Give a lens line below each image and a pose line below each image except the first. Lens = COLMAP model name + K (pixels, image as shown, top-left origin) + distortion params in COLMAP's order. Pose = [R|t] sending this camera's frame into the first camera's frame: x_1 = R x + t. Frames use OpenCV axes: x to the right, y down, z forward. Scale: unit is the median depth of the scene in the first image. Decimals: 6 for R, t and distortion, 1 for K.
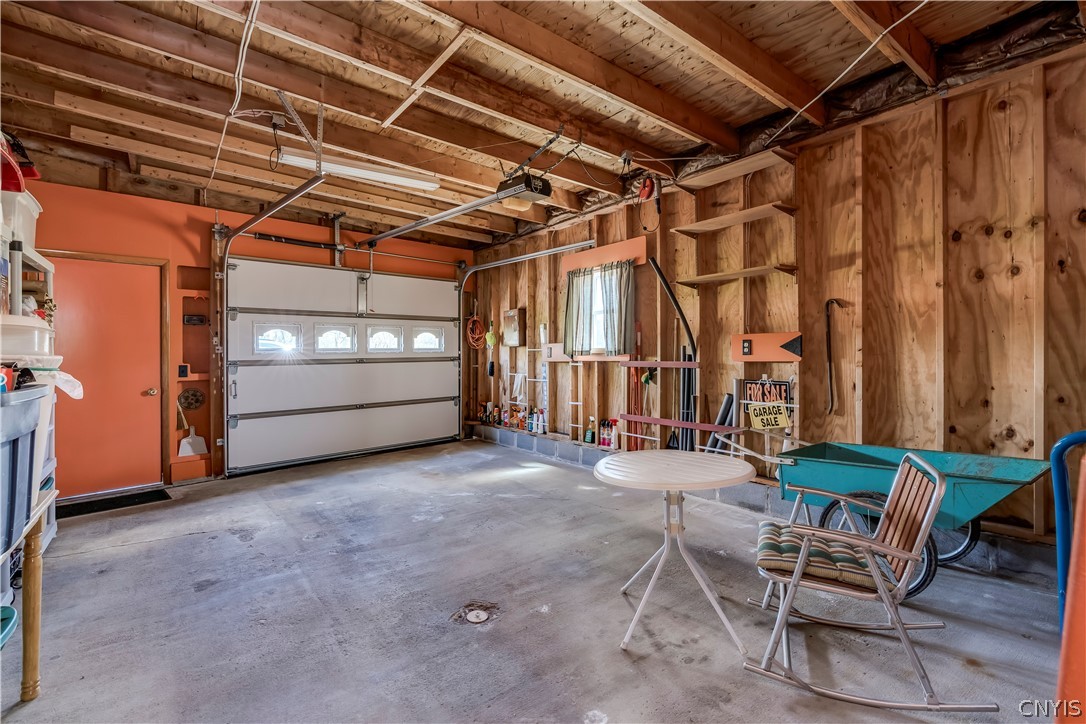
lens RADIAL K [[519.3, 0, 542.7], [0, 519.3, 354.0], [0, 0, 1]] dist [0.001518, 0.001054]
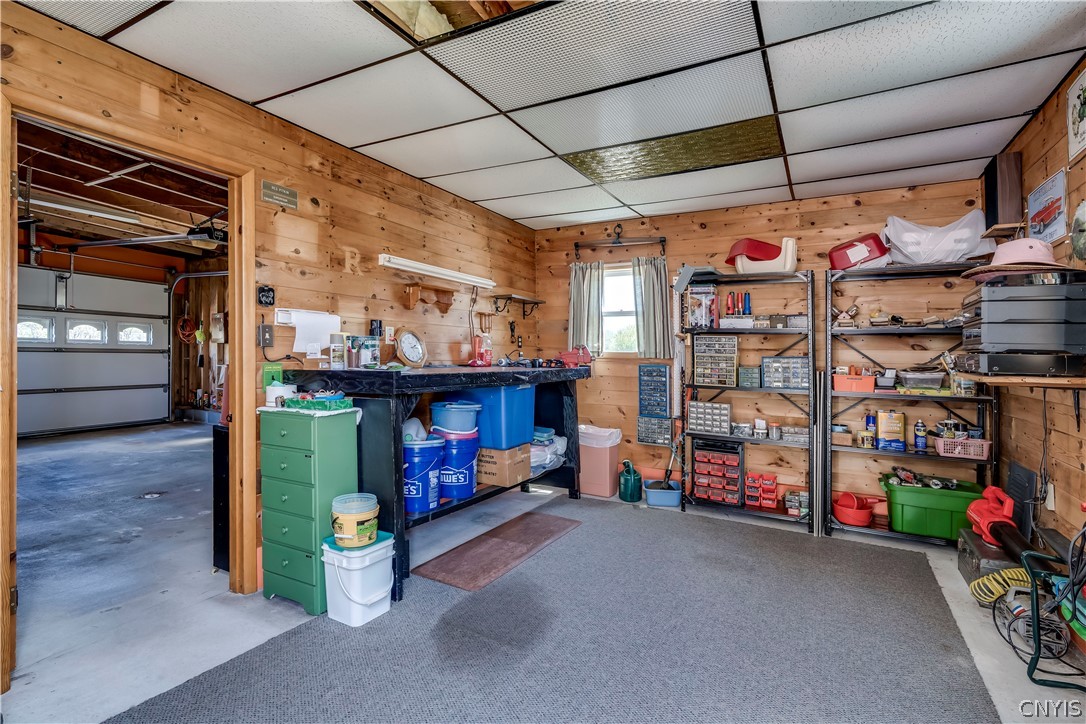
lens RADIAL K [[519.3, 0, 546.1], [0, 519.3, 373.4], [0, 0, 1]] dist [0.001518, 0.001054]
pose [[0.909809, 0.018230, 0.414627, 0.133264], [-0.032132, 0.999130, 0.026577, 0.000170], [-0.413782, -0.037503, 0.909603, -0.431820]]
